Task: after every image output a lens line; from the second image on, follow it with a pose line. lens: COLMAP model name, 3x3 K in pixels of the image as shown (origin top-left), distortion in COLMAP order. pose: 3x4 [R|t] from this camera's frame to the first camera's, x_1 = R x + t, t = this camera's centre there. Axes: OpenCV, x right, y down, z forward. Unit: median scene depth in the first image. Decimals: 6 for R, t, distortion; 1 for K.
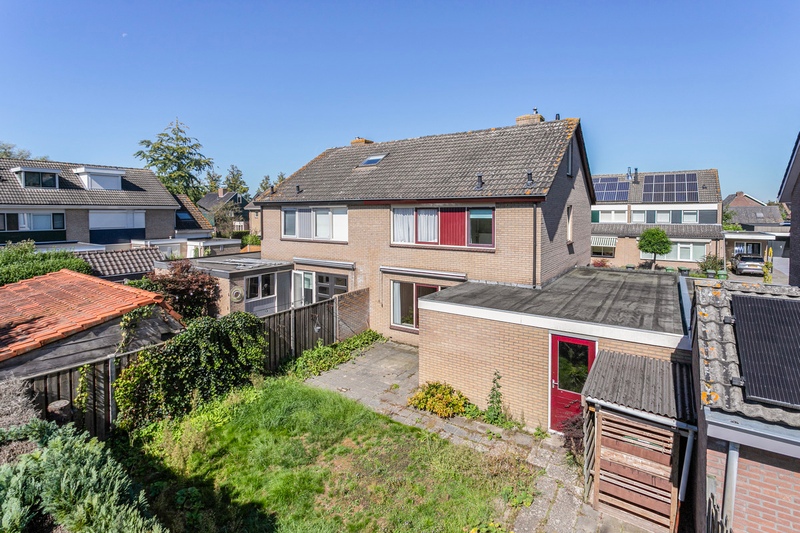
lens RADIAL K [[388.3, 0, 400.7], [0, 388.3, 266.2], [0, 0, 1]] dist [-0.011621, 0.000473]
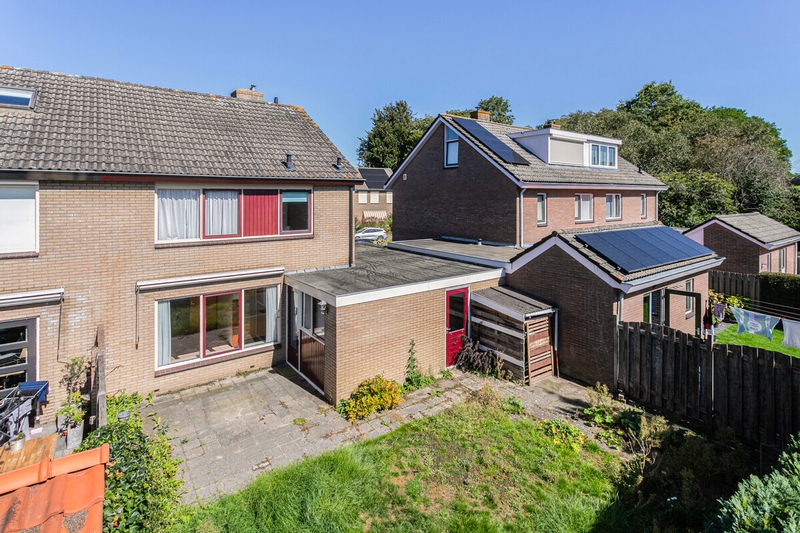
lens RADIAL K [[388.3, 0, 432.3], [0, 388.3, 236.0], [0, 0, 1]] dist [-0.011621, 0.000473]
pose [[0.331522, -0.097681, 0.938377, -0.514377], [0.130006, 0.989867, 0.057111, -0.052437], [-0.934447, 0.103061, 0.340862, 0.386171]]
